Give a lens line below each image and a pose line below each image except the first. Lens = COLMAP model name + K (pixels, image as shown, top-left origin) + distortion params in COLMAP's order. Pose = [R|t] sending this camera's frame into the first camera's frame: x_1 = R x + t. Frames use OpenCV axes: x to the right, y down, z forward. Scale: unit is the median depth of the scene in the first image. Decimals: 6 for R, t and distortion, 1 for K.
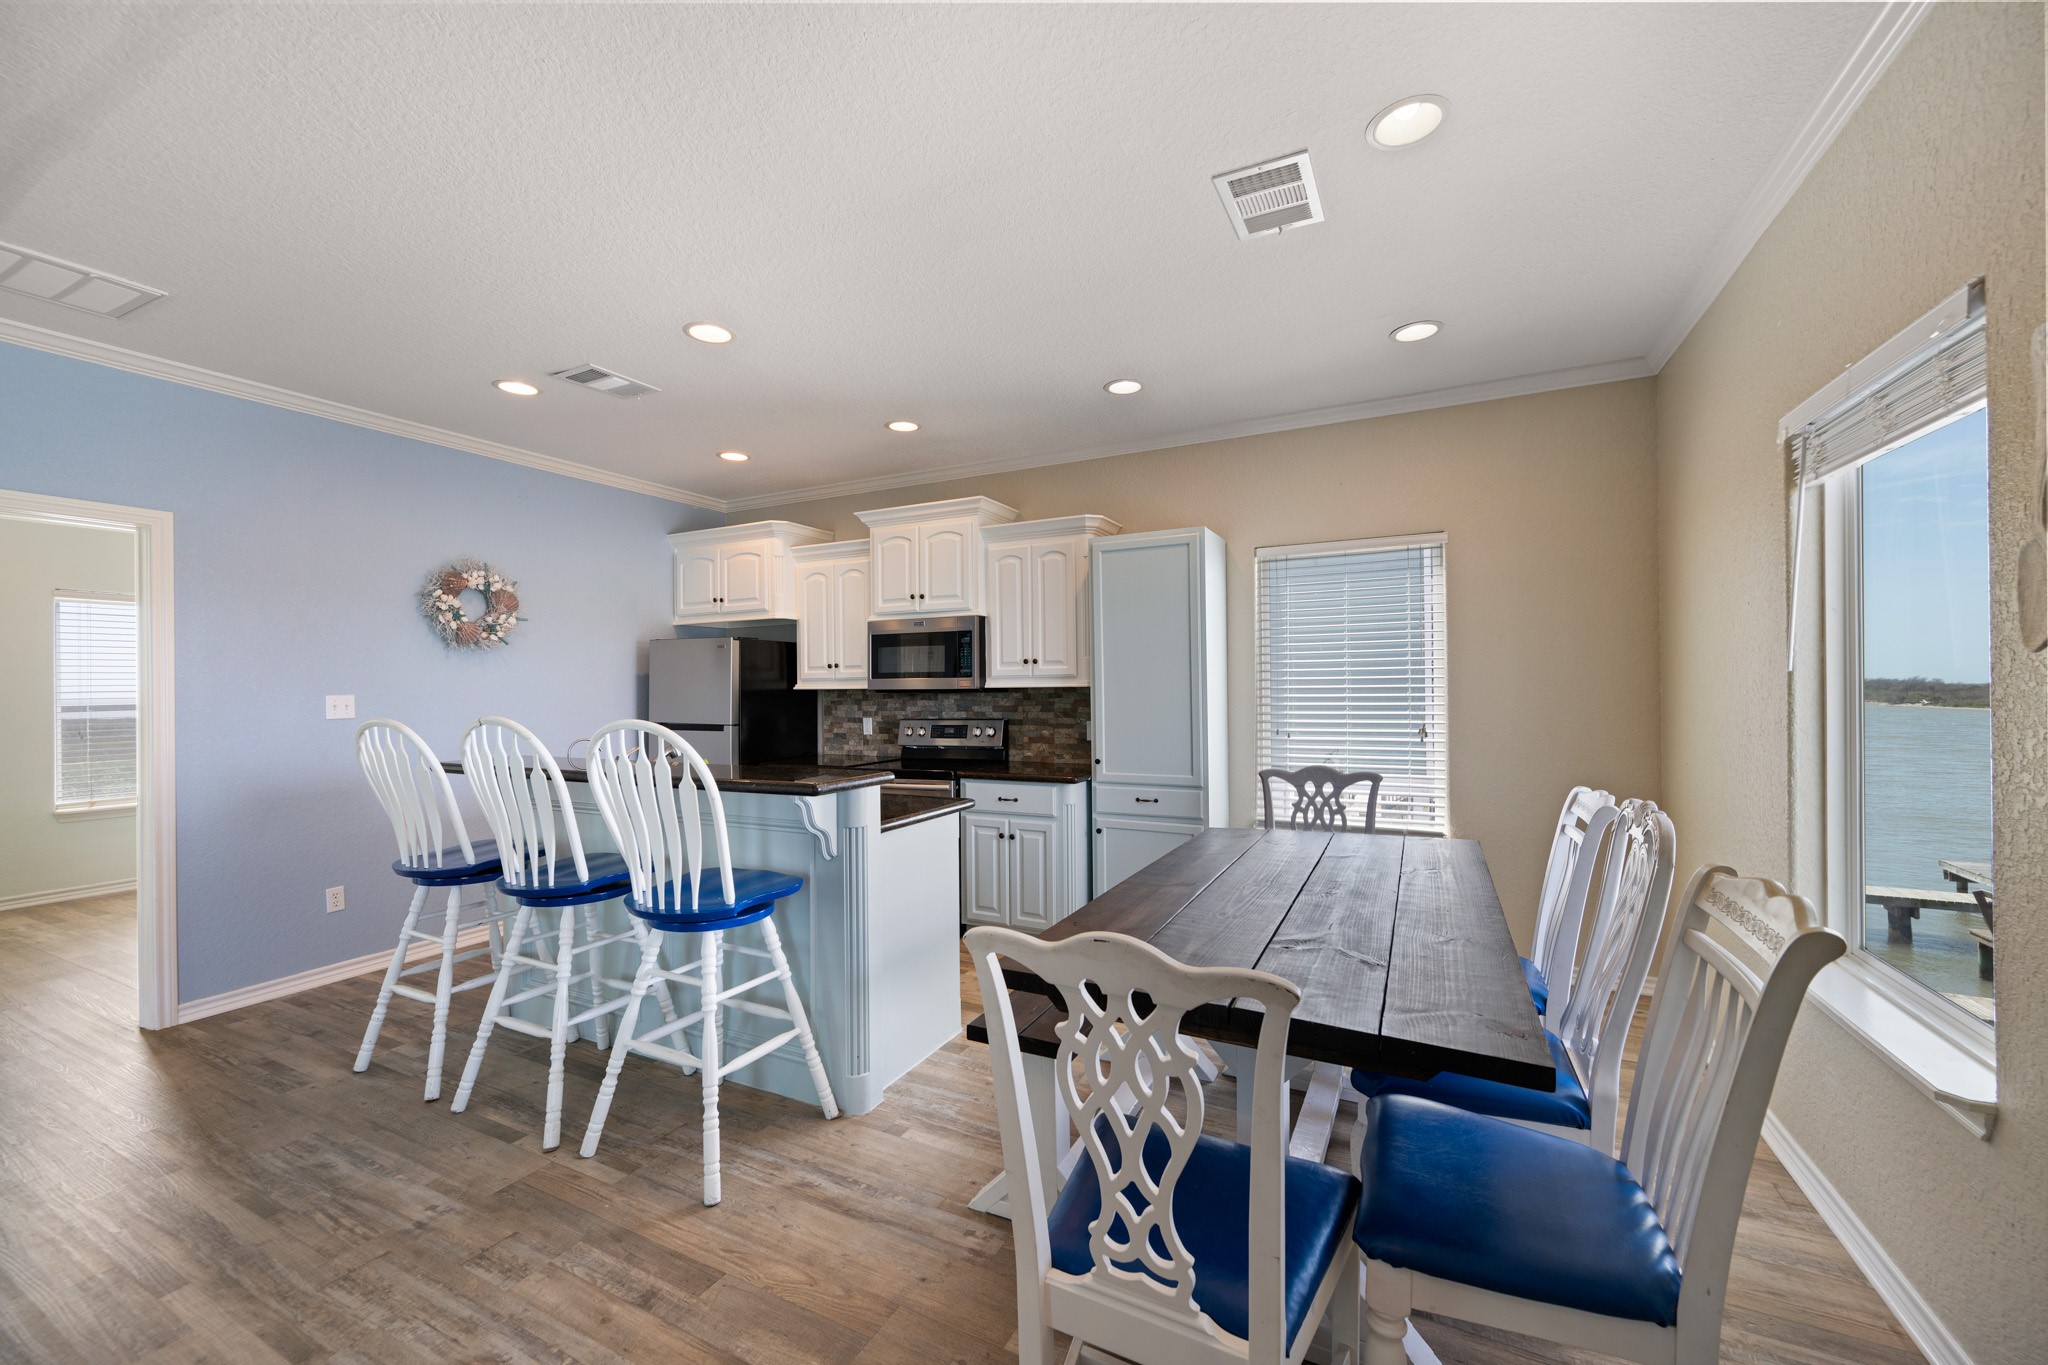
lens RADIAL K [[803.8, 0, 1026.8], [0, 803.8, 680.8], [0, 0, 1]] dist [-0.000817, -0.000046]
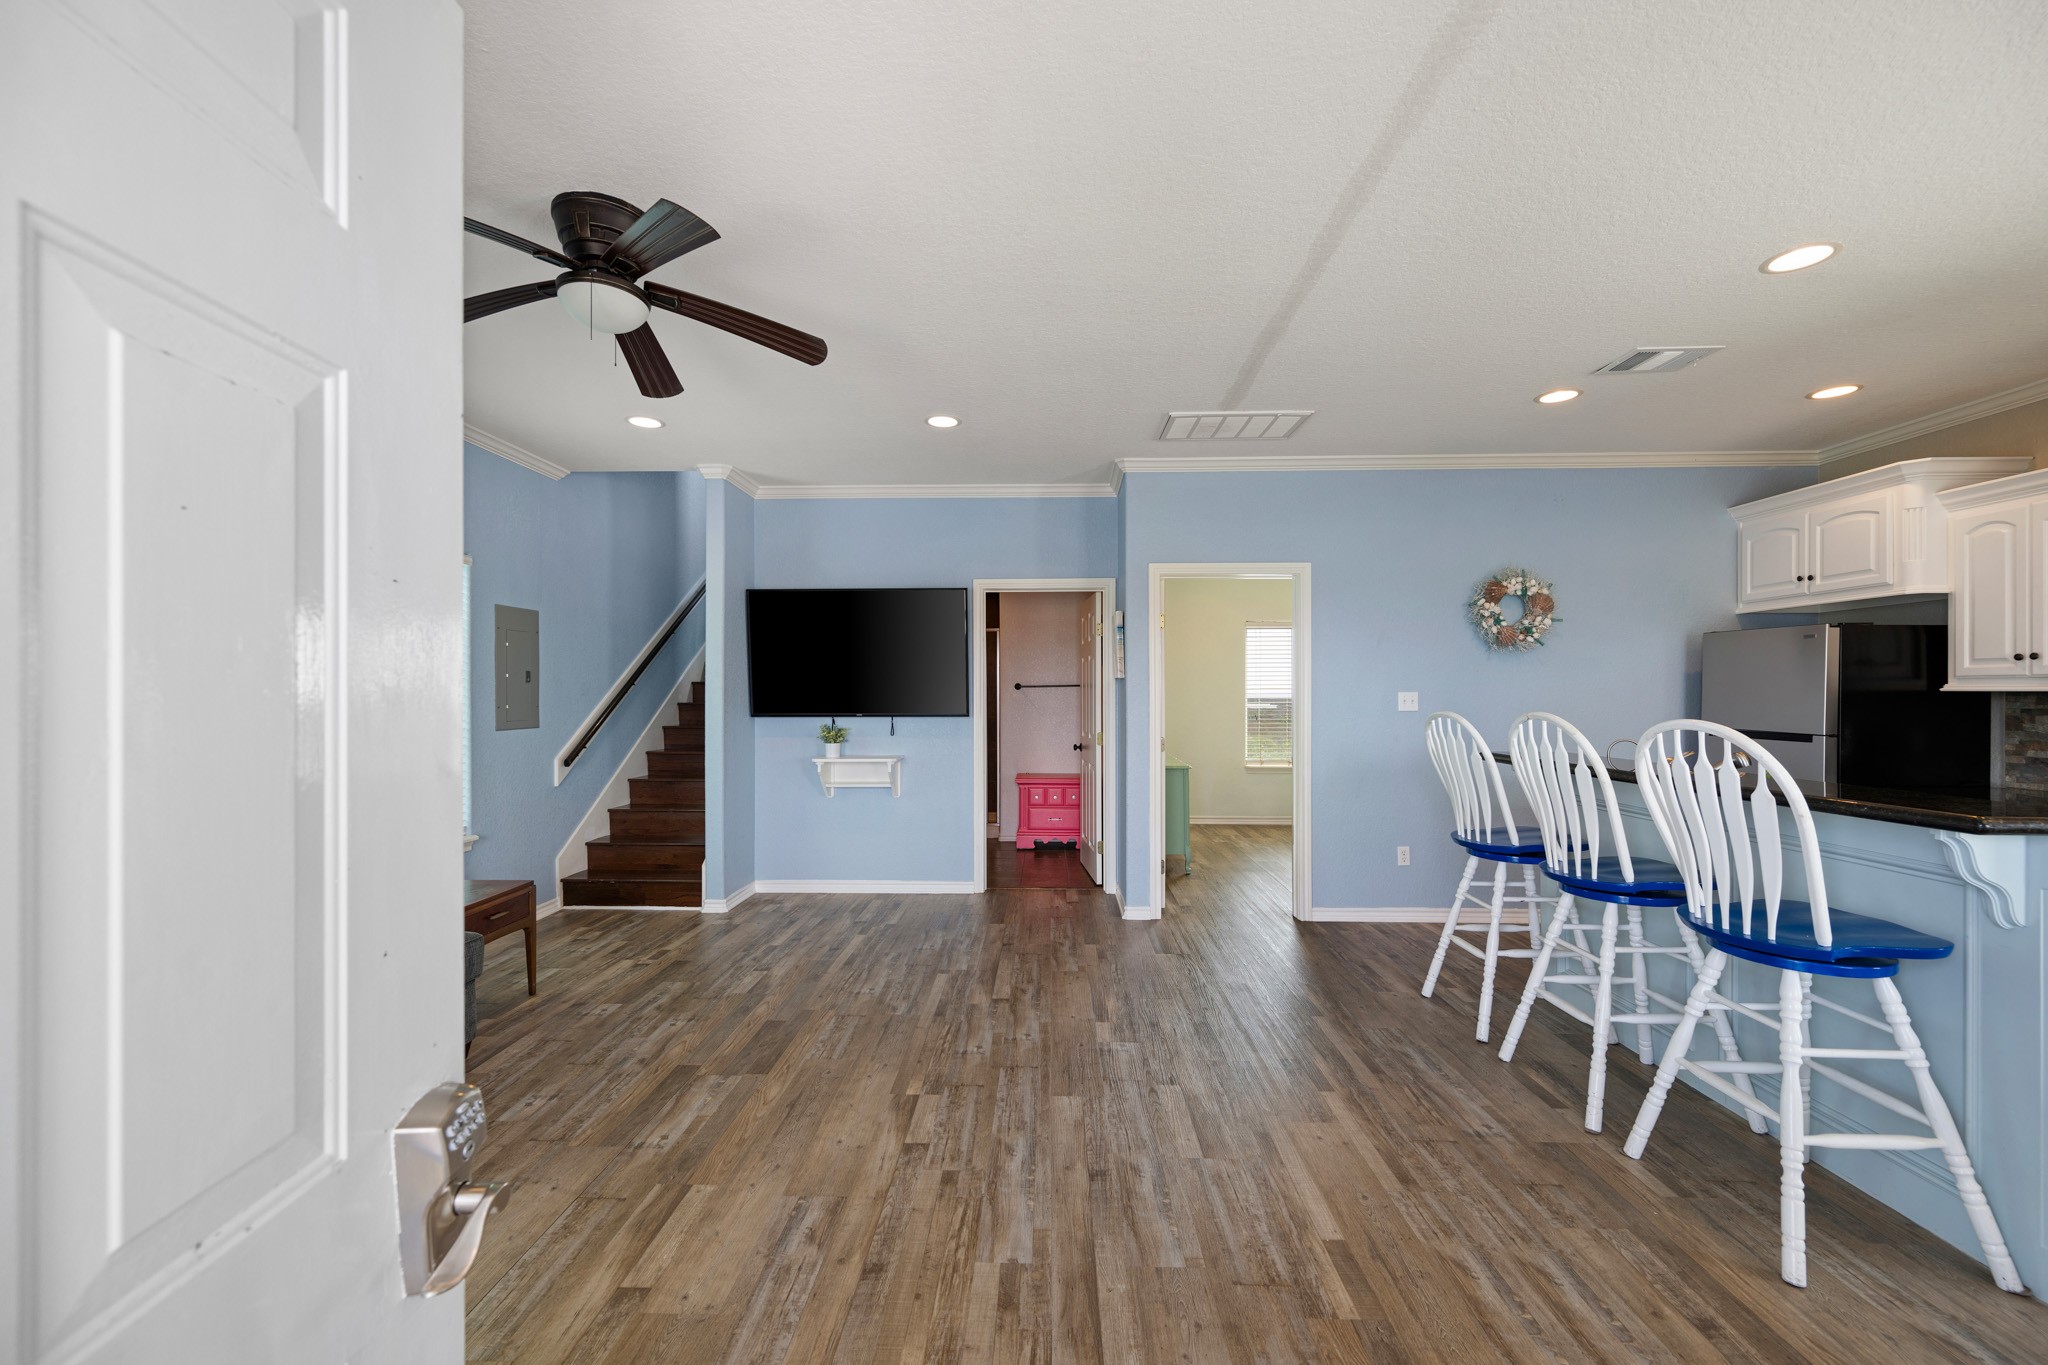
lens RADIAL K [[803.8, 0, 1023.4], [0, 803.8, 695.4], [0, 0, 1]] dist [-0.000817, -0.000046]
pose [[0.421906, 0.014009, -0.906531, 0.016914], [0.002908, 0.999855, 0.016805, 0.000345], [0.906635, -0.009727, 0.421804, -0.055714]]
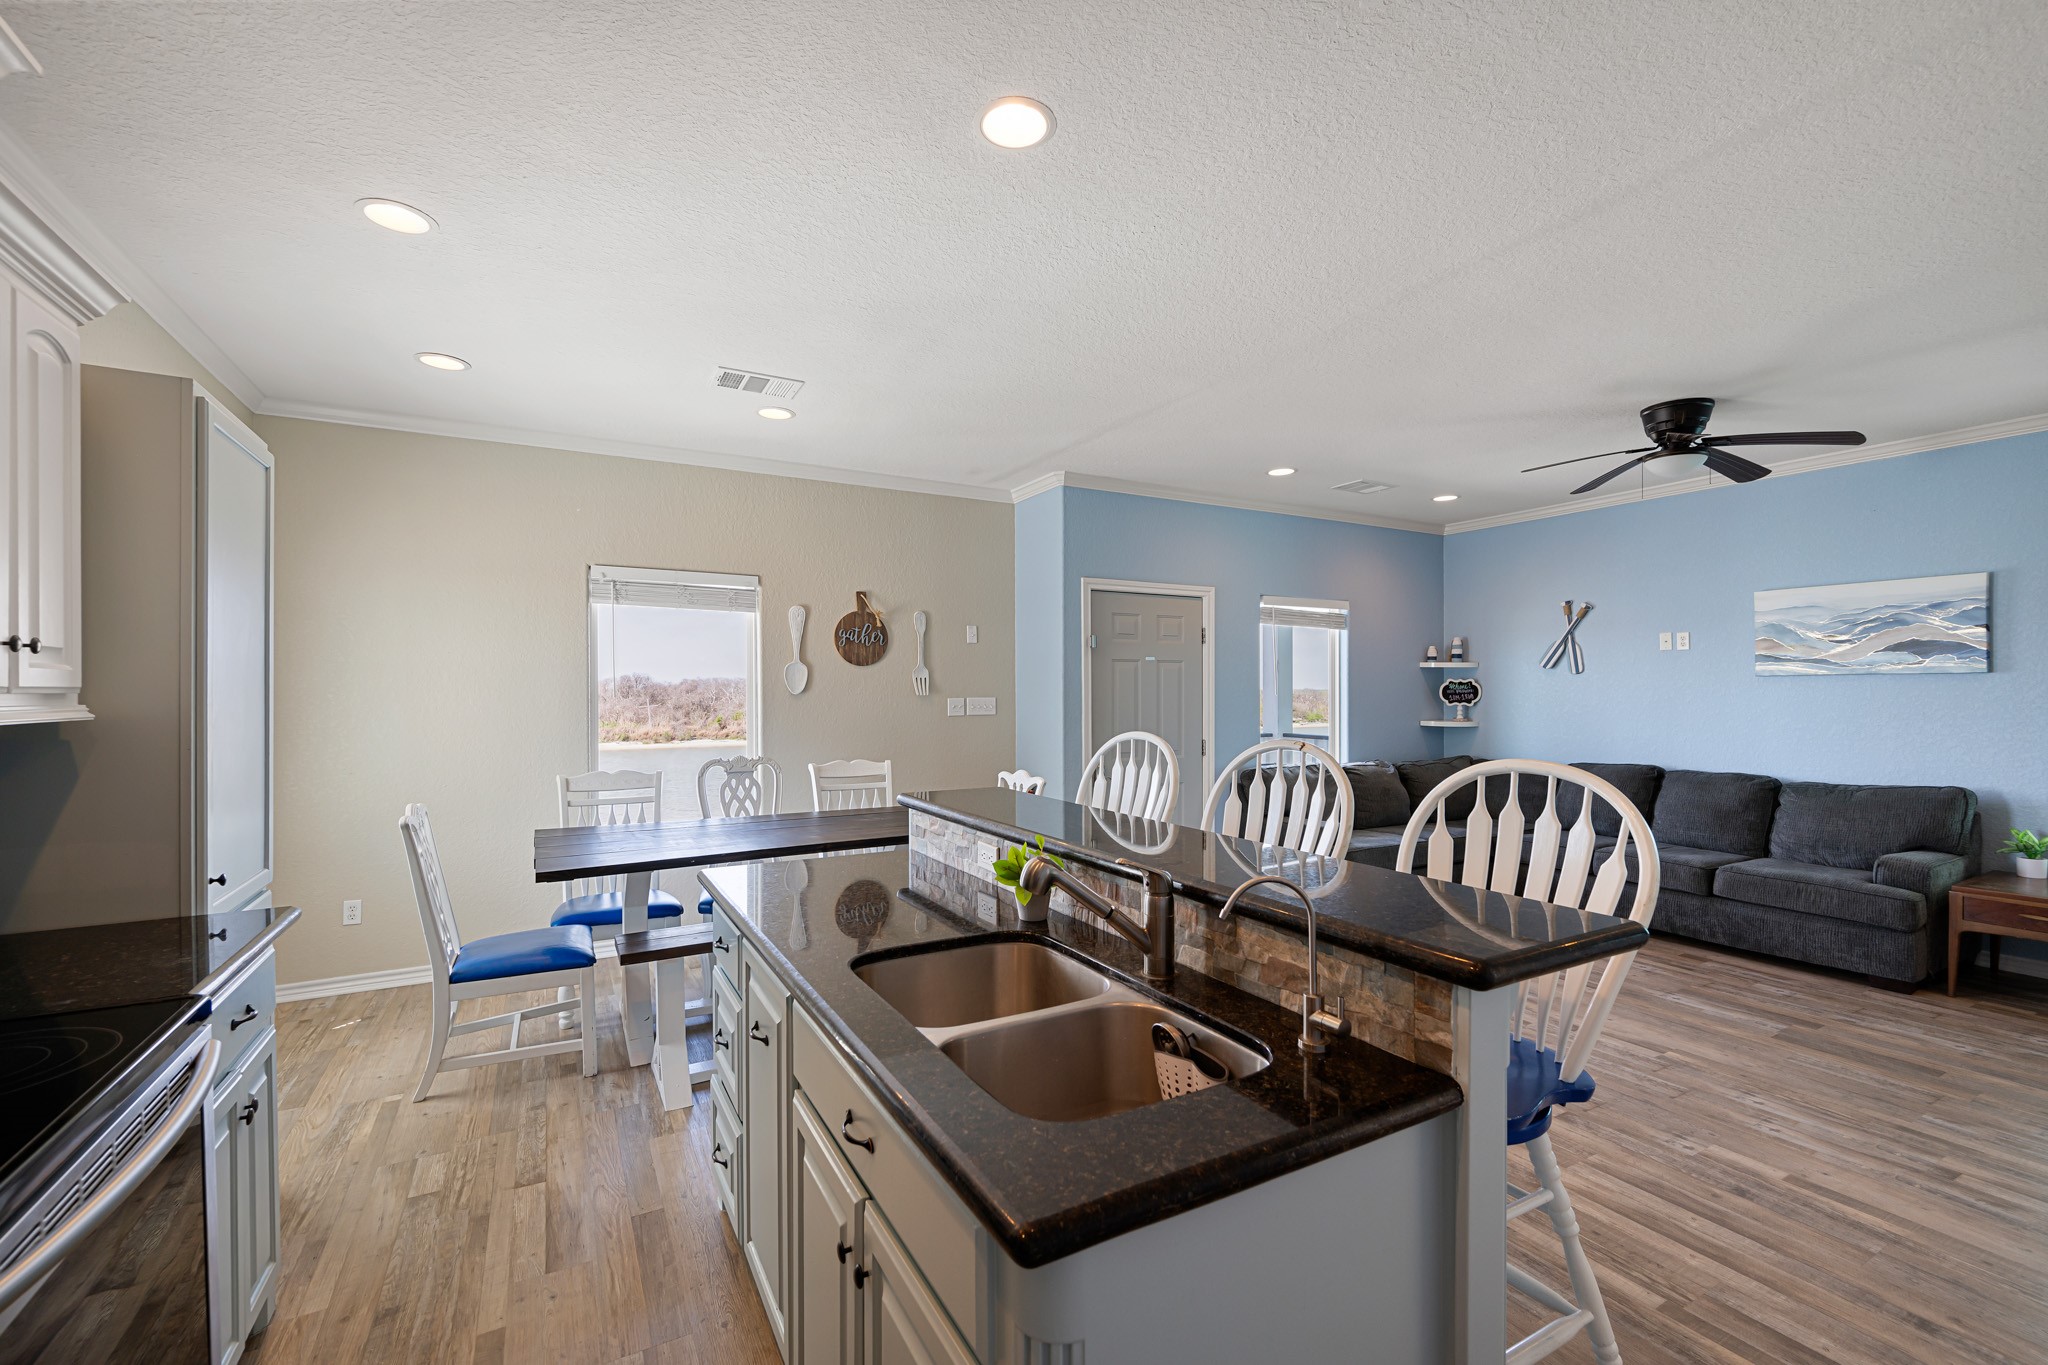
lens RADIAL K [[859.8, 0, 1028.5], [0, 859.8, 698.1], [0, 0, 1]] dist [0.001712, 0.000280]
pose [[-0.827927, 0.007995, 0.560778, -0.560774], [0.006760, 0.999968, -0.004276, 0.001089], [-0.560795, 0.000251, -0.827955, 1.126961]]
